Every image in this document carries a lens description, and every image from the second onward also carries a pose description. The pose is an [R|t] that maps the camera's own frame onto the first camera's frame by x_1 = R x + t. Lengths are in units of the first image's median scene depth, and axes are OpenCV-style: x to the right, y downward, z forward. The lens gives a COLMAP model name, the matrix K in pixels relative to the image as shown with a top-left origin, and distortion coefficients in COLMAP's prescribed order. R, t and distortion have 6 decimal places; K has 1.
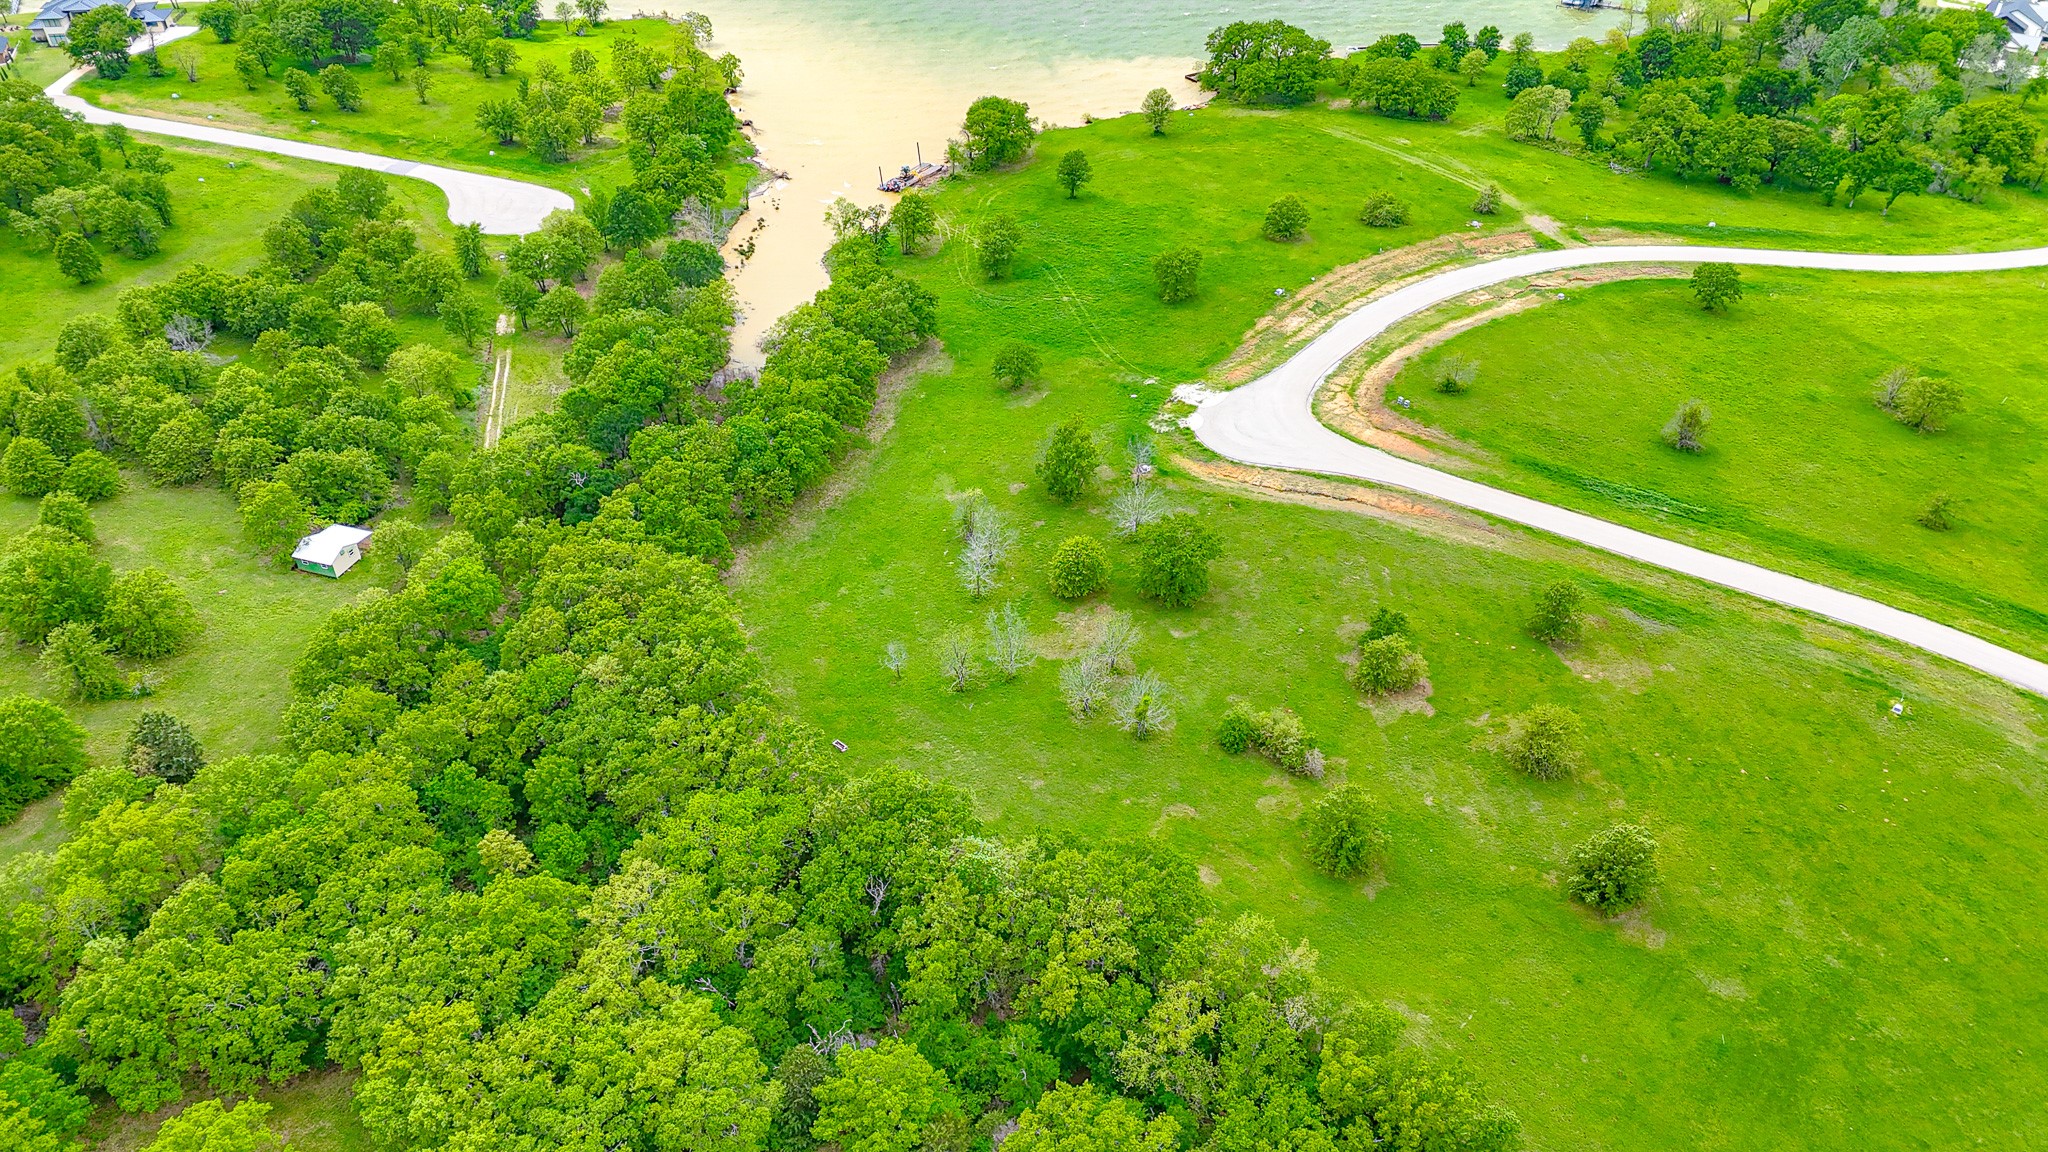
lens RADIAL K [[1493.5, 0, 1025.3], [0, 1493.5, 577.4], [0, 0, 1]] dist [0.076749, -0.067002]
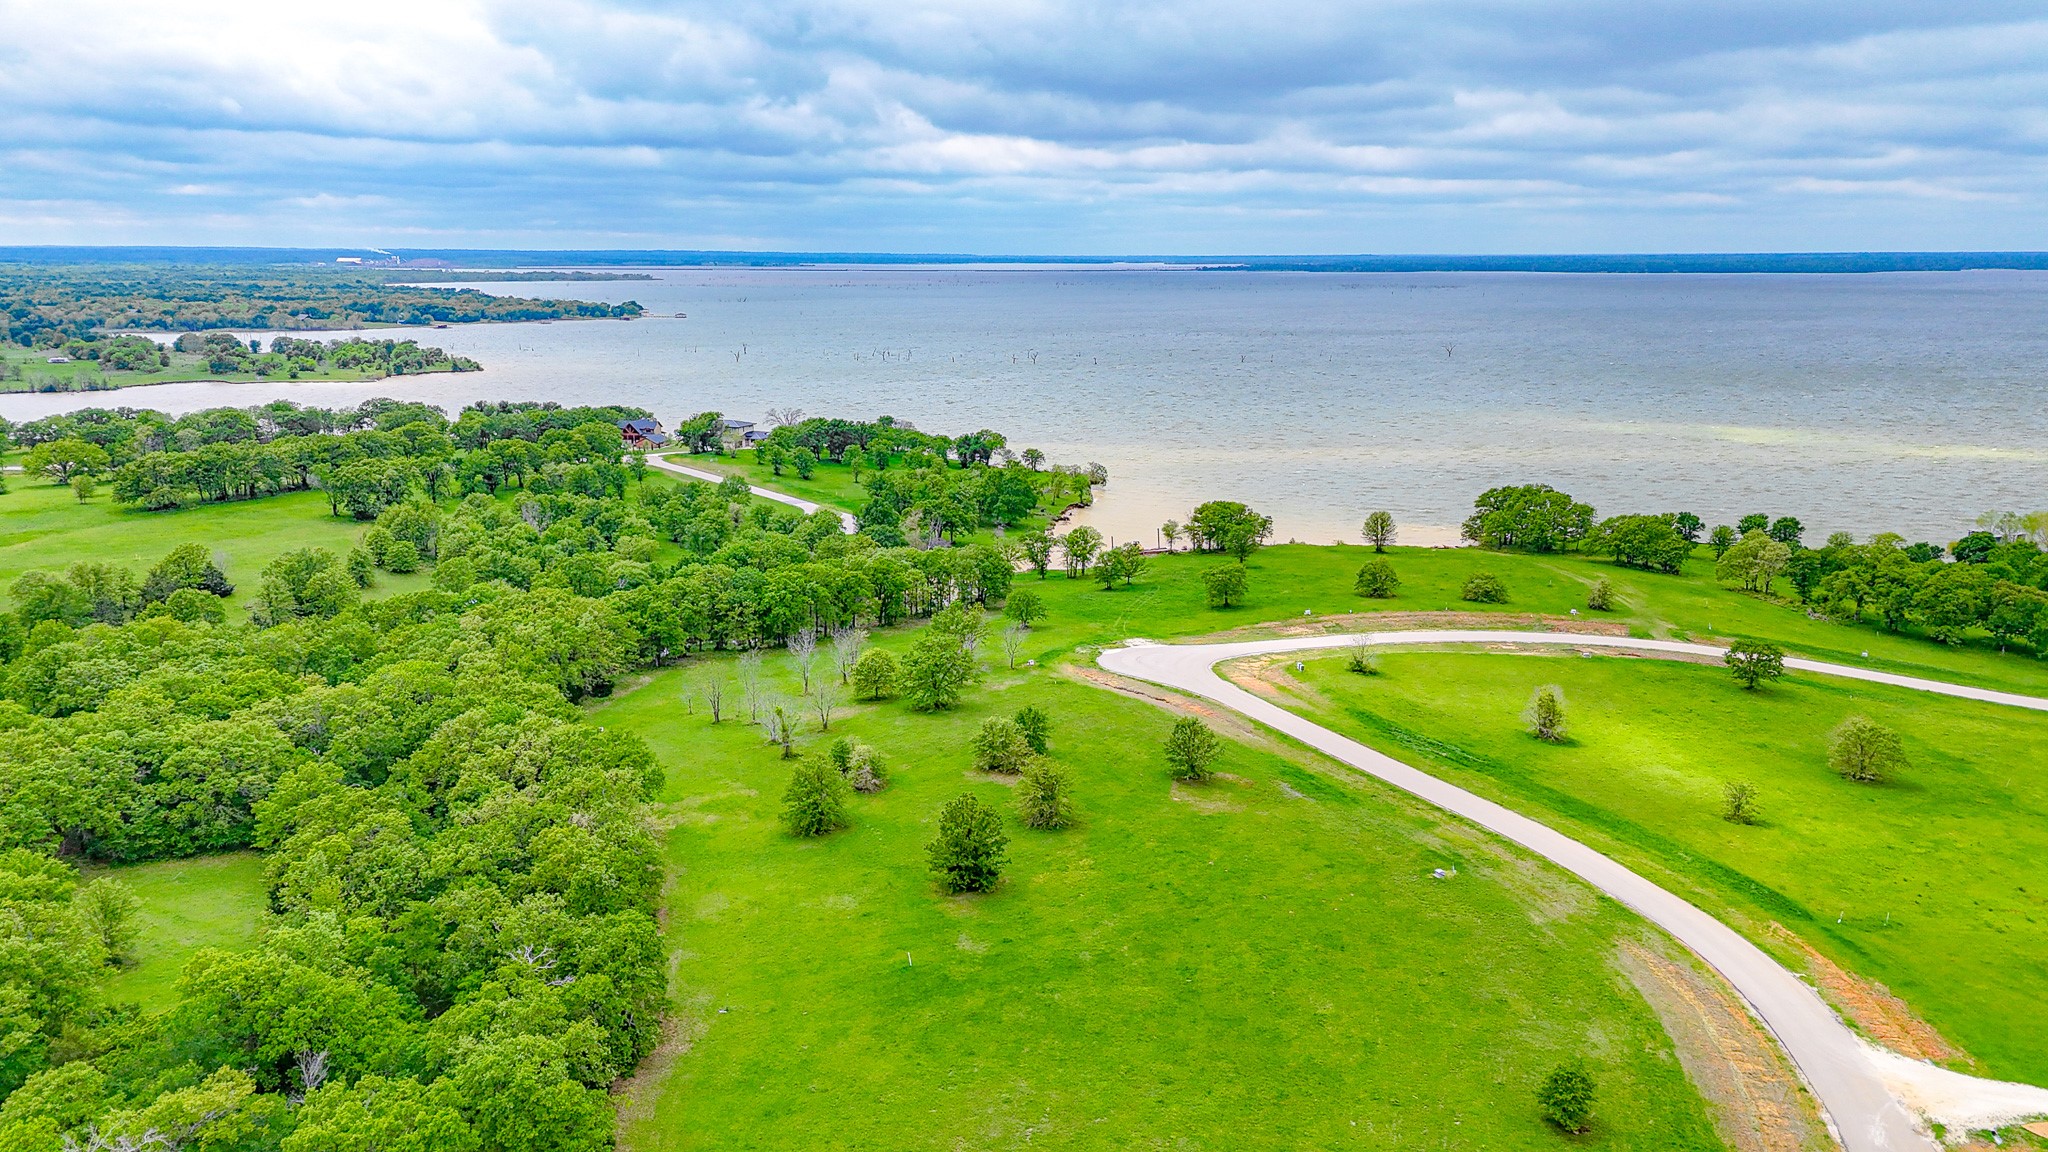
lens RADIAL K [[1493.5, 0, 1025.3], [0, 1493.5, 577.4], [0, 0, 1]] dist [0.076749, -0.067002]
pose [[0.855882, 0.111187, -0.505078, 0.593621], [-0.314251, 0.887454, -0.337153, 0.232213], [0.410746, 0.447285, 0.794496, 0.073653]]
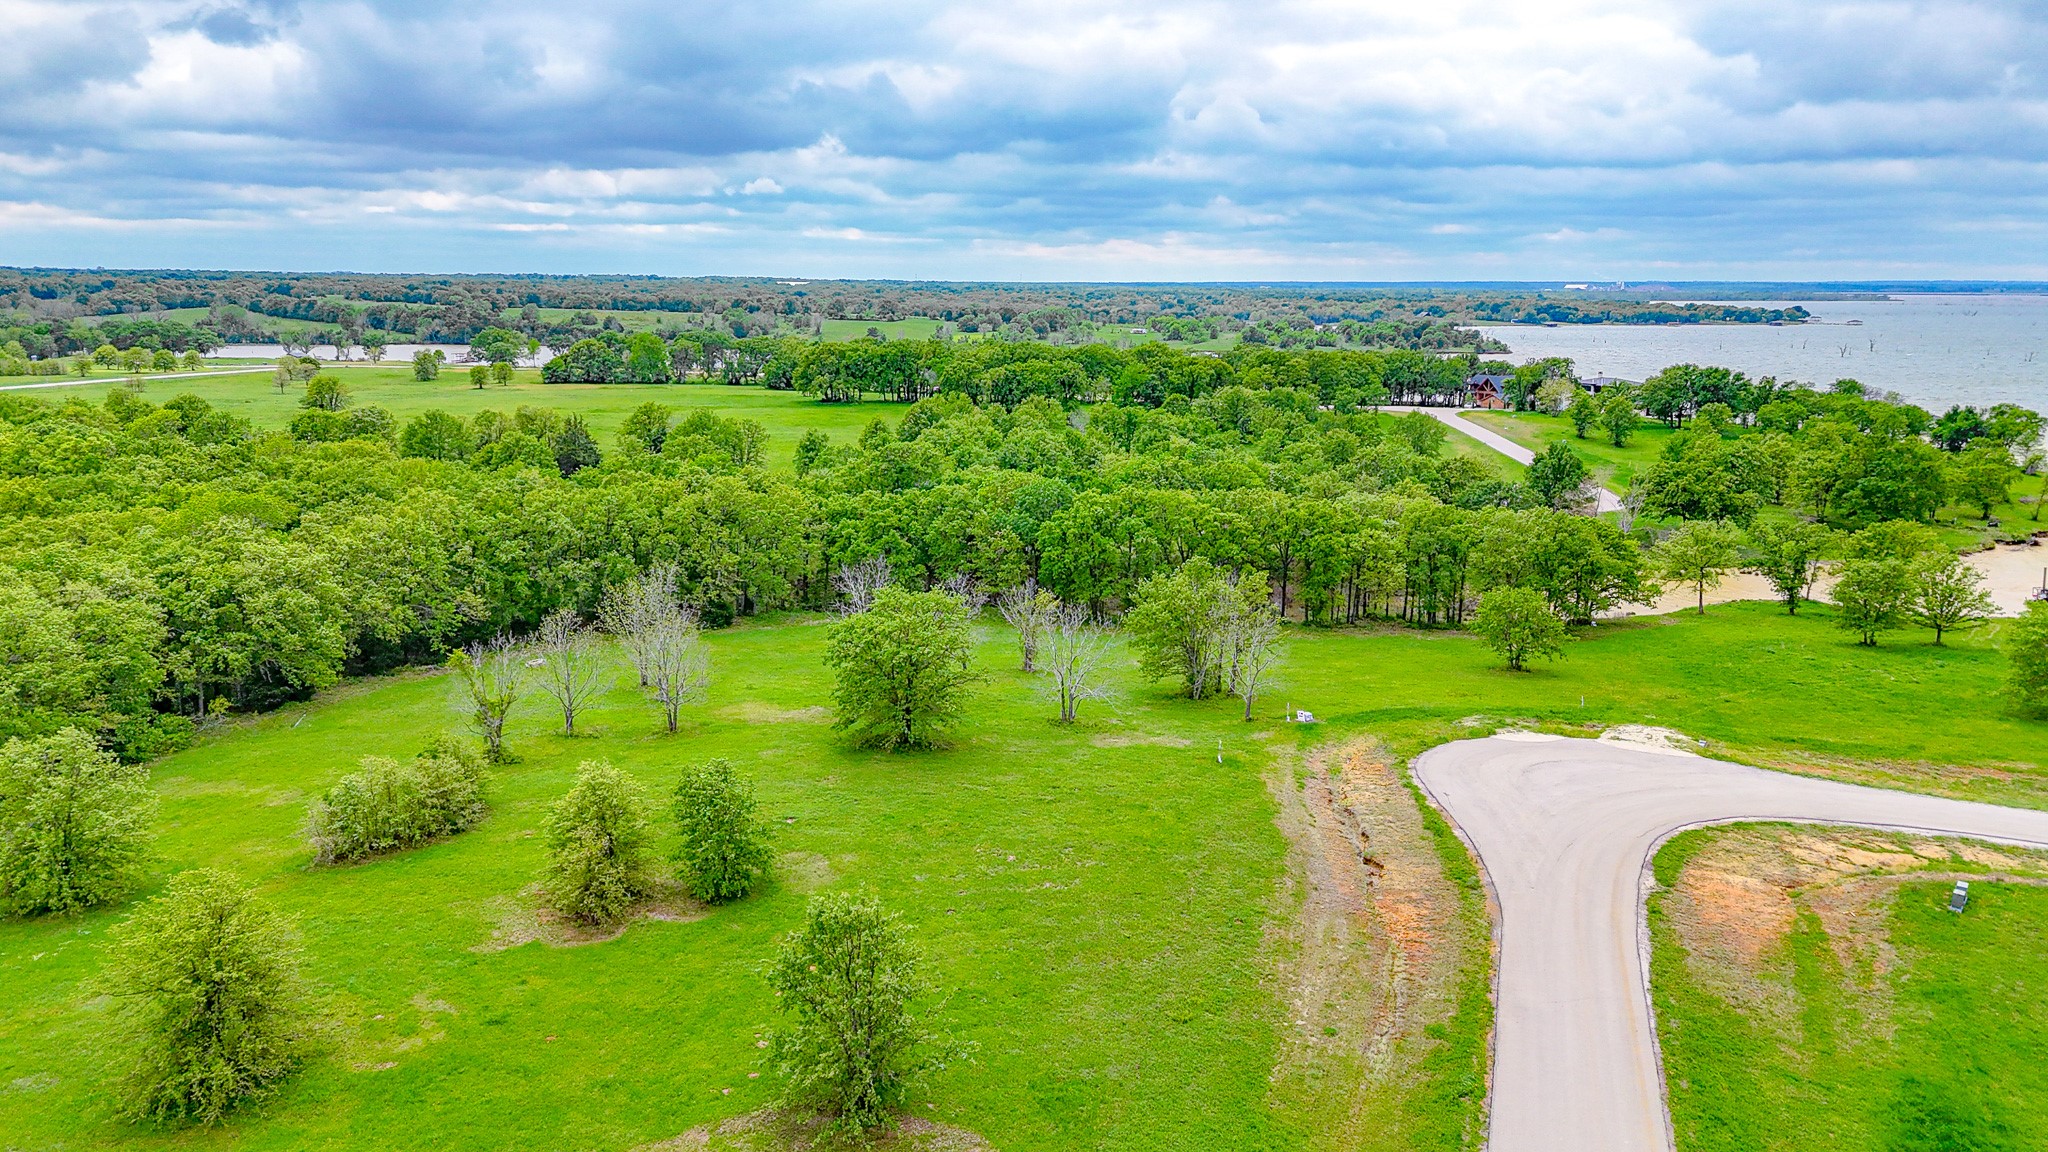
lens RADIAL K [[1494.9, 0, 1024.0], [0, 1494.9, 576.0], [0, 0, 1]] dist [0.079250, -0.072034]
pose [[0.251526, 0.188442, -0.949328, 0.490081], [-0.591013, 0.806654, 0.003532, -0.053540], [0.766445, 0.560177, 0.314266, 0.693133]]
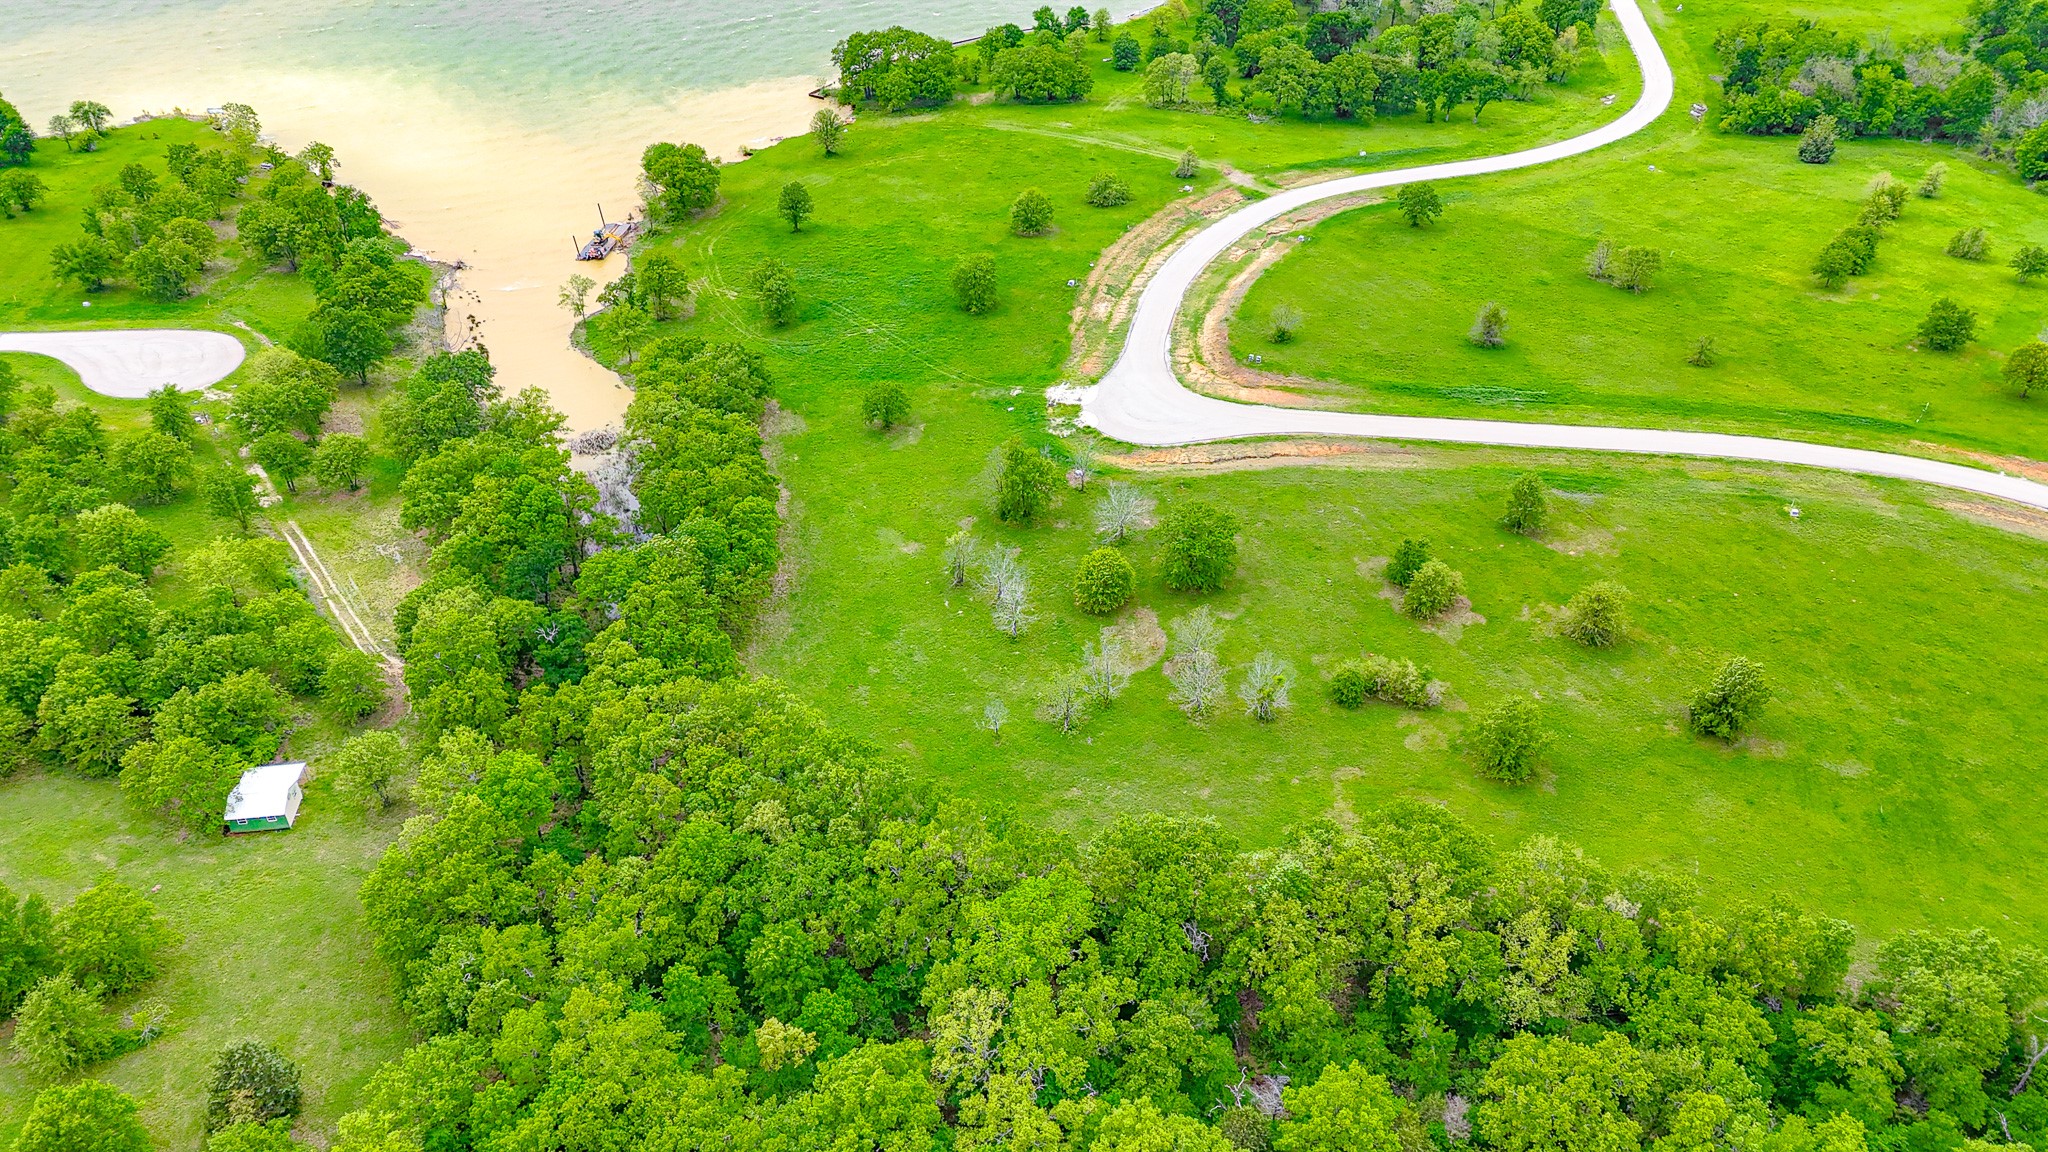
lens RADIAL K [[1493.5, 0, 1025.3], [0, 1493.5, 577.4], [0, 0, 1]] dist [0.076749, -0.067002]
pose [[0.902642, -0.258640, 0.344011, -0.295429], [0.259331, 0.964745, 0.044881, -0.055914], [-0.343491, 0.048701, 0.937893, 0.066585]]
